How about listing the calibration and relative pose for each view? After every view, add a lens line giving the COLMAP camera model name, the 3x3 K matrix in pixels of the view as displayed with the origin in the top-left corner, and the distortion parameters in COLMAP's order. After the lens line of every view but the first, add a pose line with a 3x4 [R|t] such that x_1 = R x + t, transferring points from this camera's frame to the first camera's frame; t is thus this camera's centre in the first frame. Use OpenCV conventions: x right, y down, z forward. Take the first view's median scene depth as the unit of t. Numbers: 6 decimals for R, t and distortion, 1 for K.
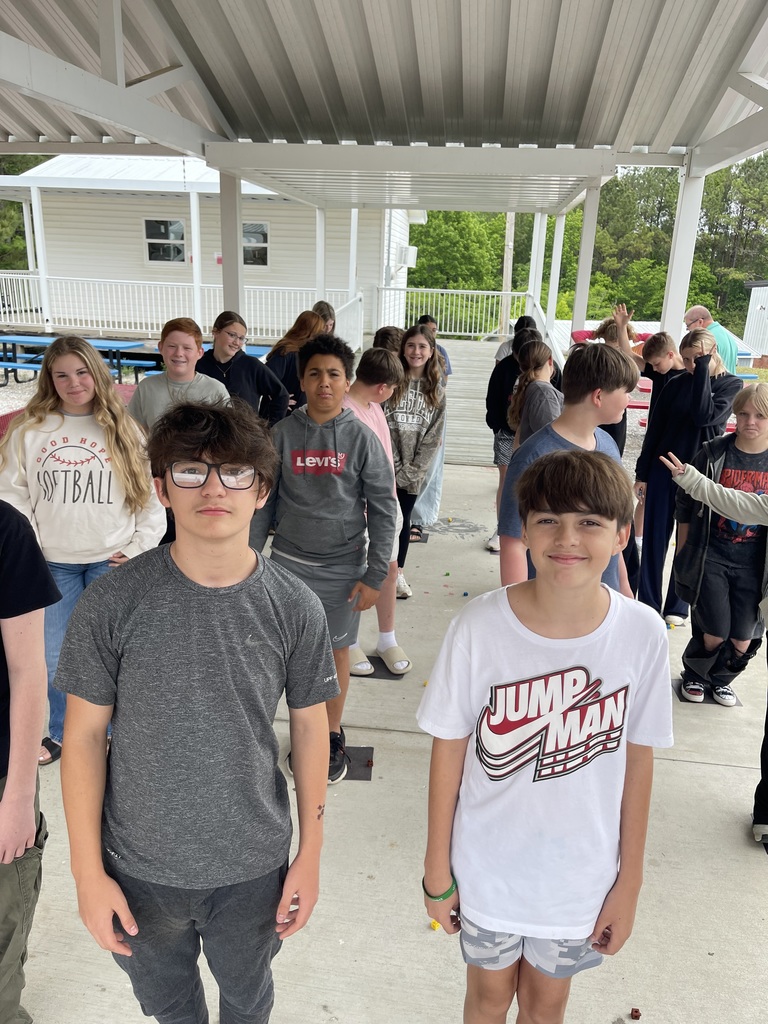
lens RADIAL K [[761.3, 0, 386.6], [0, 761.3, 516.1], [0, 0, 1]] dist [0.007891, -0.002659]
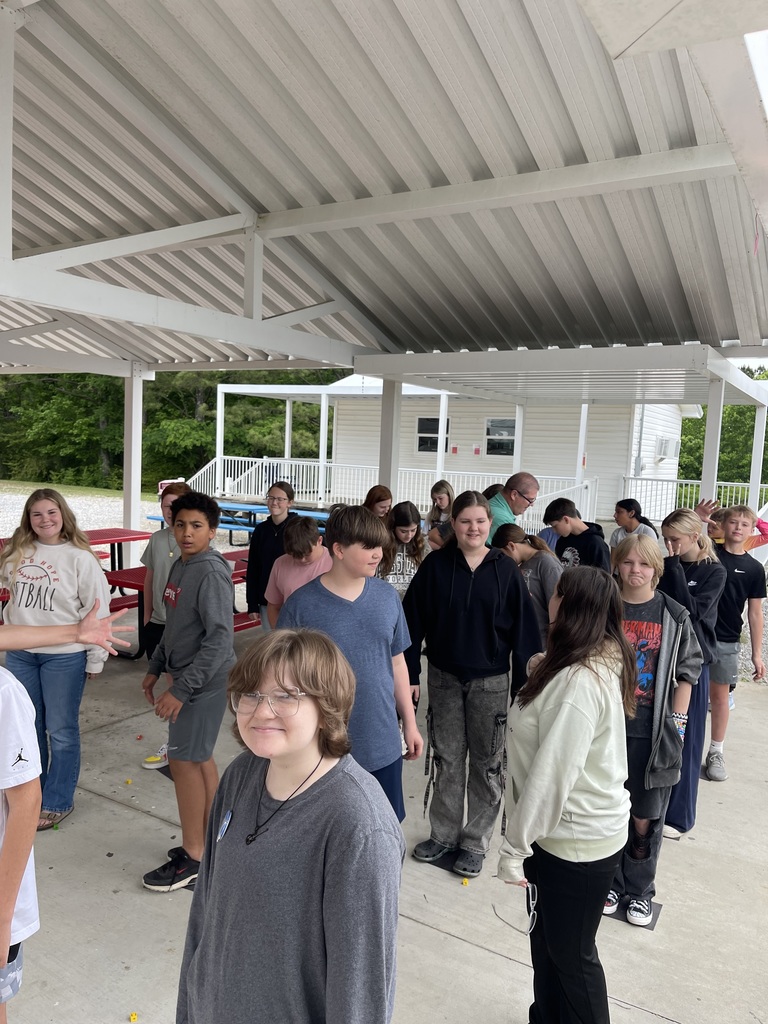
lens RADIAL K [[761.3, 0, 386.6], [0, 761.3, 516.1], [0, 0, 1]] dist [0.007891, -0.002659]
pose [[0.909347, 0.039093, -0.414198, 0.140473], [-0.137197, 0.968062, -0.209841, 0.004418], [0.392766, 0.247645, 0.885667, -0.002182]]
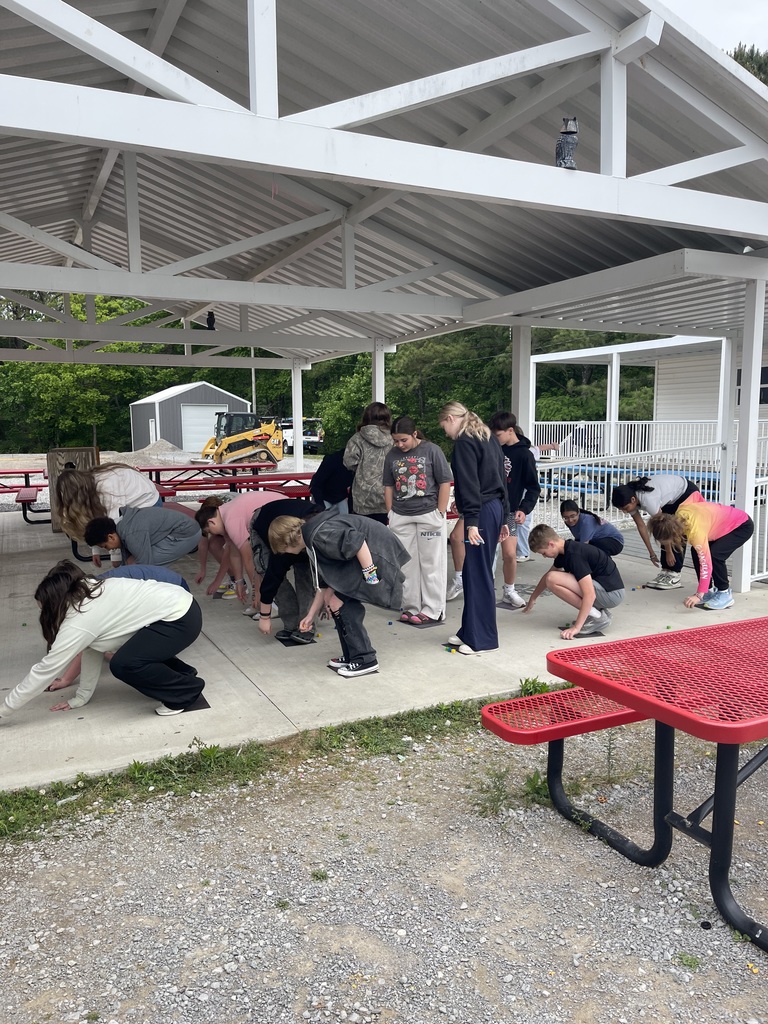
lens RADIAL K [[759.9, 0, 384.0], [0, 759.9, 512.0], [0, 0, 1]] dist [0.004601, 0.000852]
pose [[0.544049, 0.051891, -0.837448, 0.399508], [-0.230249, 0.969004, -0.089539, 0.021941], [0.806844, 0.241535, 0.539133, 0.083747]]
